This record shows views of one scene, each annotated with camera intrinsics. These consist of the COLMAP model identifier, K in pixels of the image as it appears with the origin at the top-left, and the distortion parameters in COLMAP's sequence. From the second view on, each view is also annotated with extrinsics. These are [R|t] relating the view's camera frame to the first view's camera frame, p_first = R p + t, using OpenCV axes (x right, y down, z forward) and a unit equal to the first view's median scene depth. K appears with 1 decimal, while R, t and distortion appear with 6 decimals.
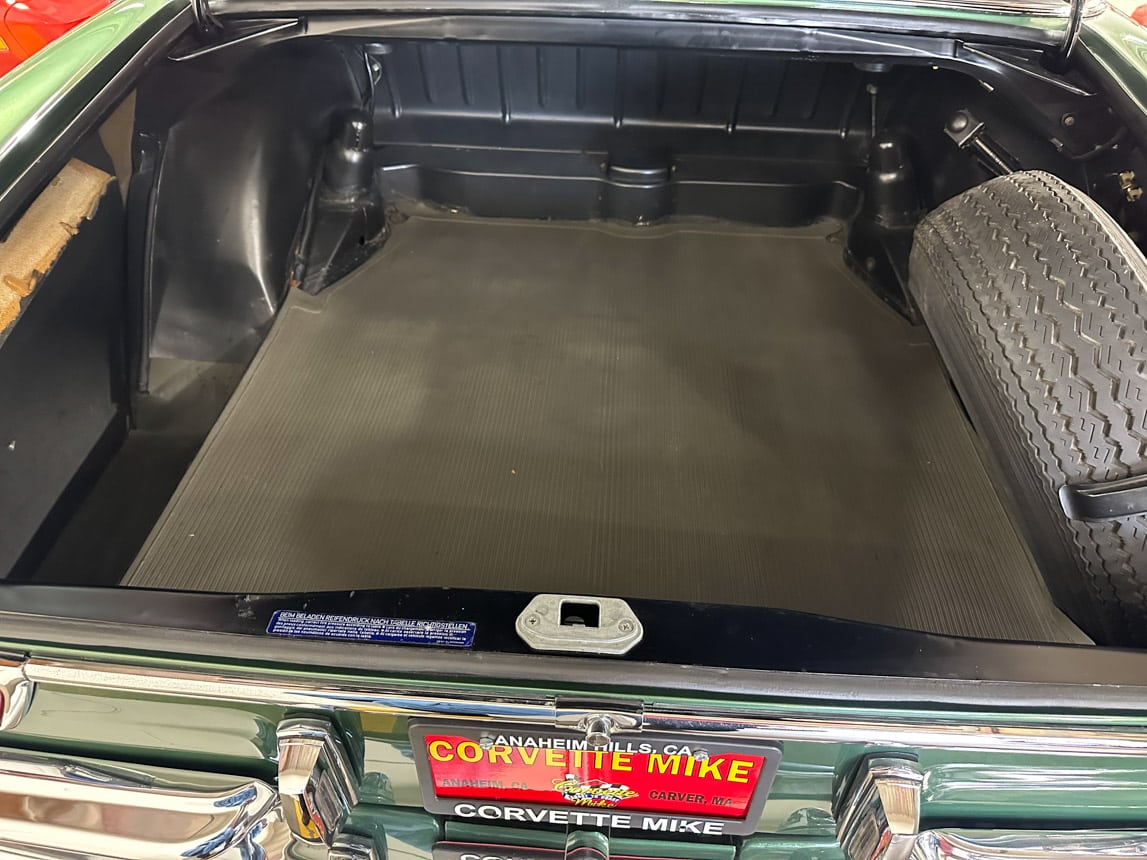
lens RADIAL K [[821.5, 0, 561.2], [0, 821.5, 428.9], [0, 0, 1]] dist [0.018846, -0.031233]
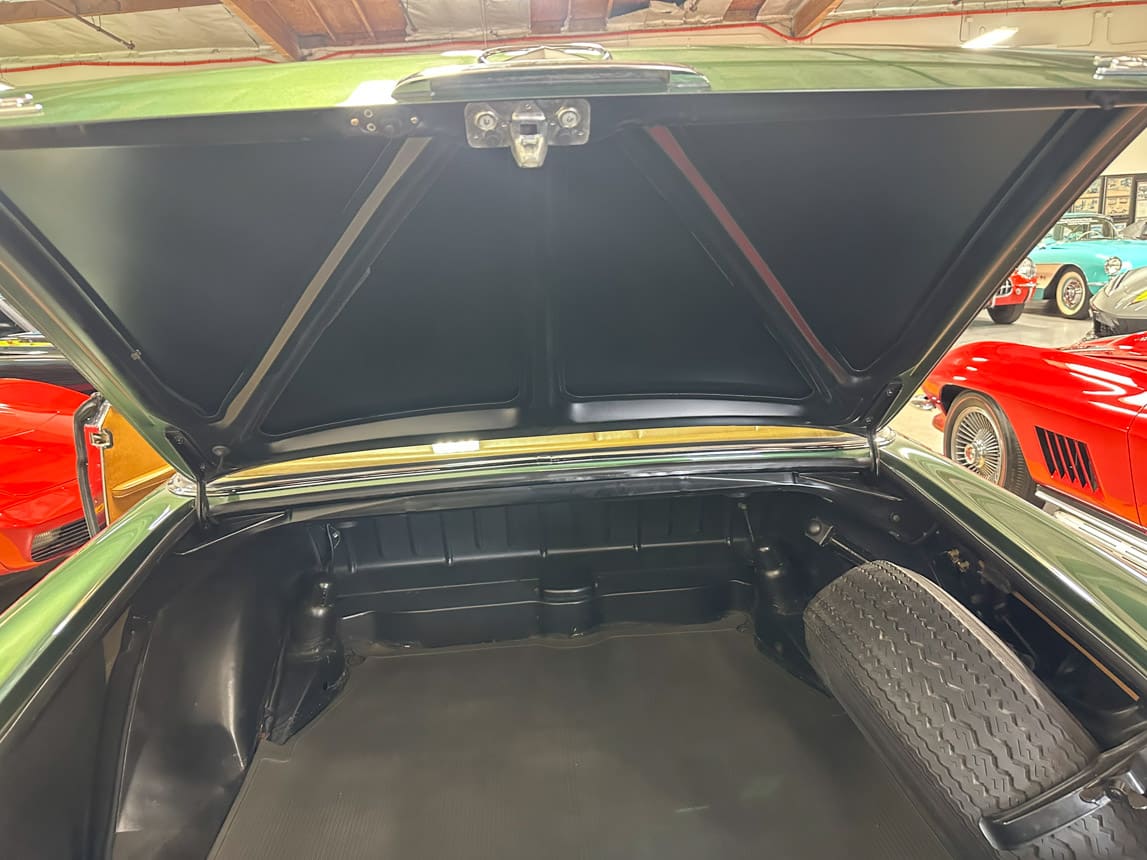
lens RADIAL K [[821.5, 0, 561.2], [0, 821.5, 428.9], [0, 0, 1]] dist [0.018846, -0.031233]
pose [[0.987813, -0.095340, 0.123030, -0.047760], [0.142262, 0.873722, -0.465158, 0.032148], [-0.063146, 0.476992, 0.876637, -0.177713]]
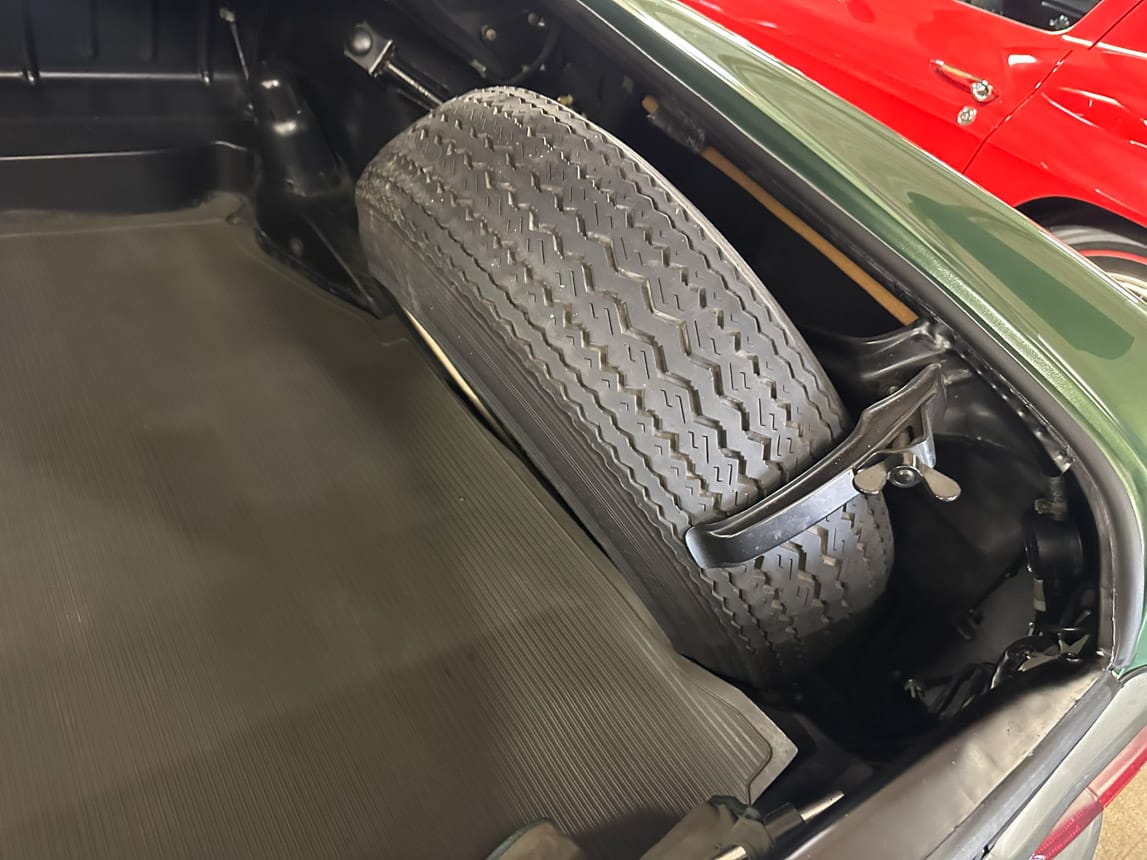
lens RADIAL K [[812.7, 0, 586.8], [0, 812.7, 429.9], [0, 0, 1]] dist [0.093423, -0.176832]
pose [[0.754421, -0.278501, 0.594379, 0.118794], [0.262466, 0.957976, 0.115730, -0.082466], [-0.601632, 0.068695, 0.795814, 0.367068]]
